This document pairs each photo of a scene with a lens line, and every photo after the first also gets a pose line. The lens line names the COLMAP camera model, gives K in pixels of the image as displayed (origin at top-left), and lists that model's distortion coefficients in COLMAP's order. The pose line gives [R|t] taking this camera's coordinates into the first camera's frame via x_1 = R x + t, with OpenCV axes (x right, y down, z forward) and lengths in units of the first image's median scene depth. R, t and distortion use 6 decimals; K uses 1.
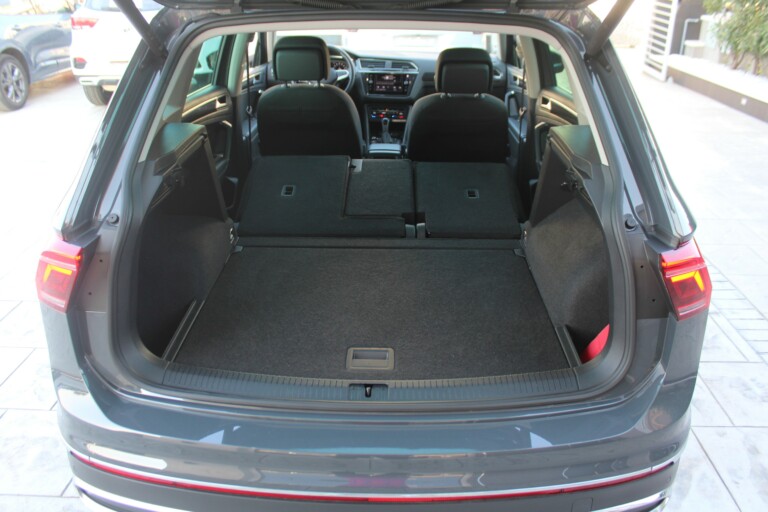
lens RADIAL K [[639.1, 0, 384.0], [0, 639.1, 256.0], [0, 0, 1]] dist [-0.179666, 0.154406]
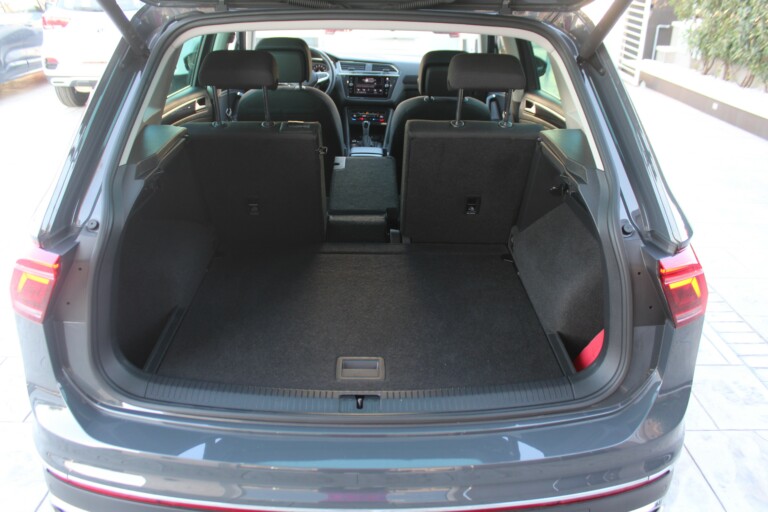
lens RADIAL K [[637.0, 0, 382.7], [0, 637.0, 254.7], [0, 0, 1]] dist [-0.174487, 0.147683]
pose [[0.999242, -0.002515, 0.038859, -0.020608], [0.002748, 0.999979, -0.005936, -0.005344], [-0.038843, 0.006038, 0.999227, 0.025649]]
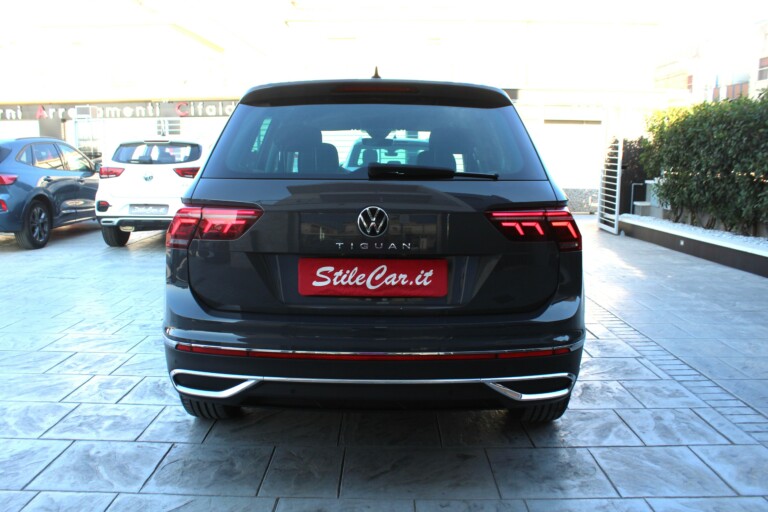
lens RADIAL K [[639.1, 0, 384.0], [0, 639.1, 256.0], [0, 0, 1]] dist [-0.179666, 0.154406]
pose [[0.999435, 0.001454, 0.033583, -0.045489], [0.007878, 0.961112, -0.276046, 0.428868], [-0.032678, 0.276155, 0.960558, -0.460153]]
